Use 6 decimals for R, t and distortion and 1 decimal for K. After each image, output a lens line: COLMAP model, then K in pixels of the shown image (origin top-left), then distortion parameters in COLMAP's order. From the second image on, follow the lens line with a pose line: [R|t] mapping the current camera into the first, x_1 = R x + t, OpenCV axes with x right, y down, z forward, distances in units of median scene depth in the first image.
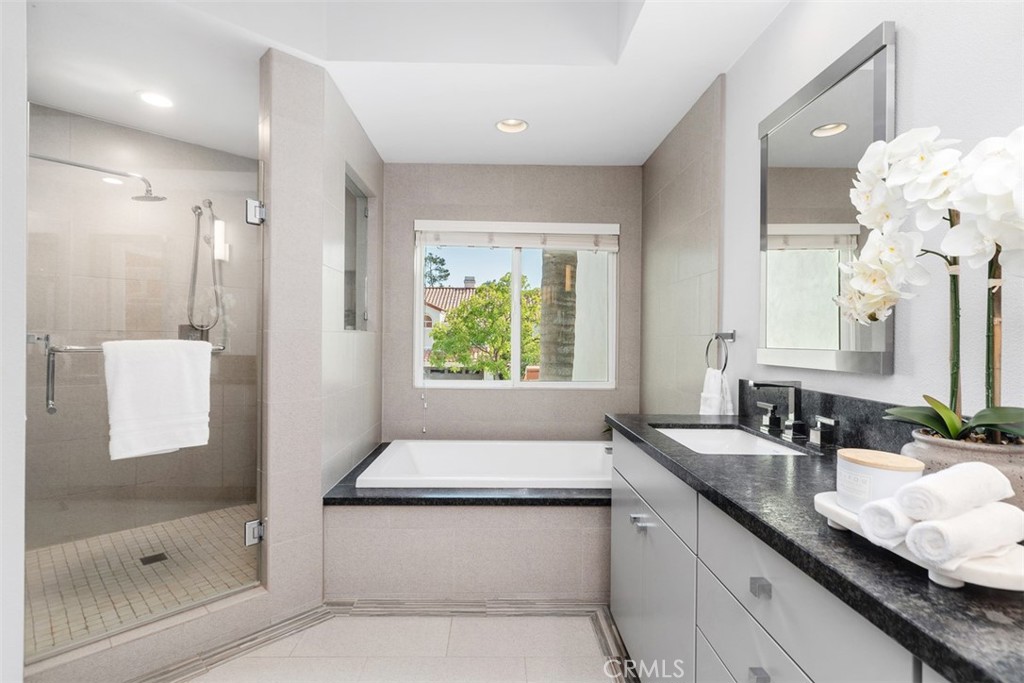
lens RADIAL K [[495.9, 0, 508.6], [0, 495.9, 339.6], [0, 0, 1]] dist [-0.003879, -0.000159]
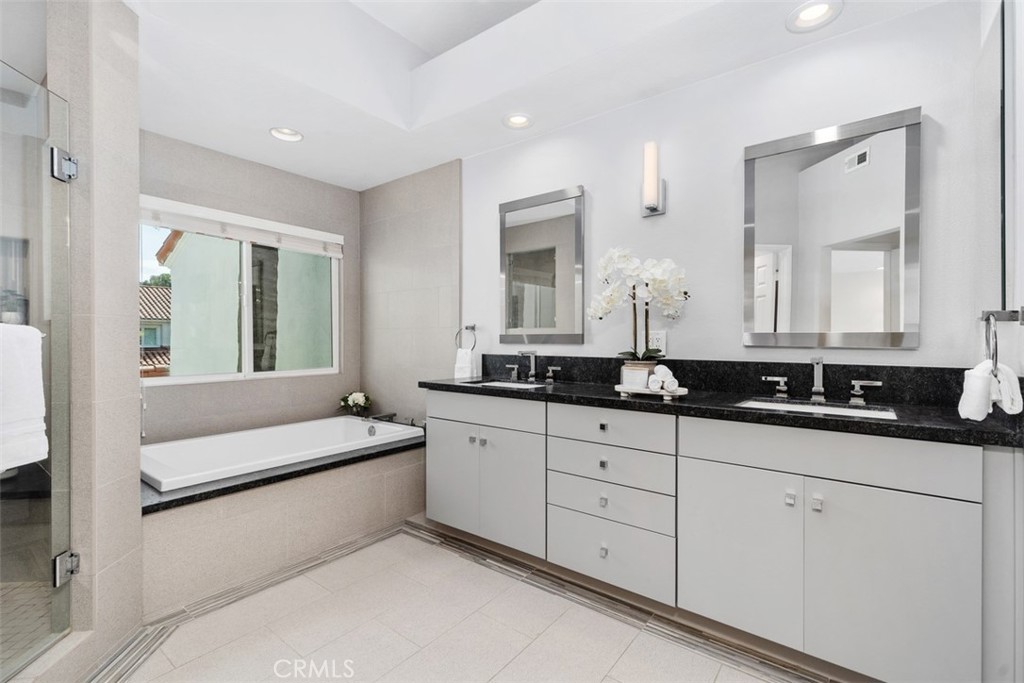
lens RADIAL K [[467.1, 0, 511.1], [0, 467.1, 339.7], [0, 0, 1]] dist [-0.003627, -0.000611]
pose [[0.614092, -0.008895, 0.789184, -0.635414], [0.005698, 0.999960, 0.006837, 0.020092], [-0.789214, 0.000299, 0.614118, -0.026597]]
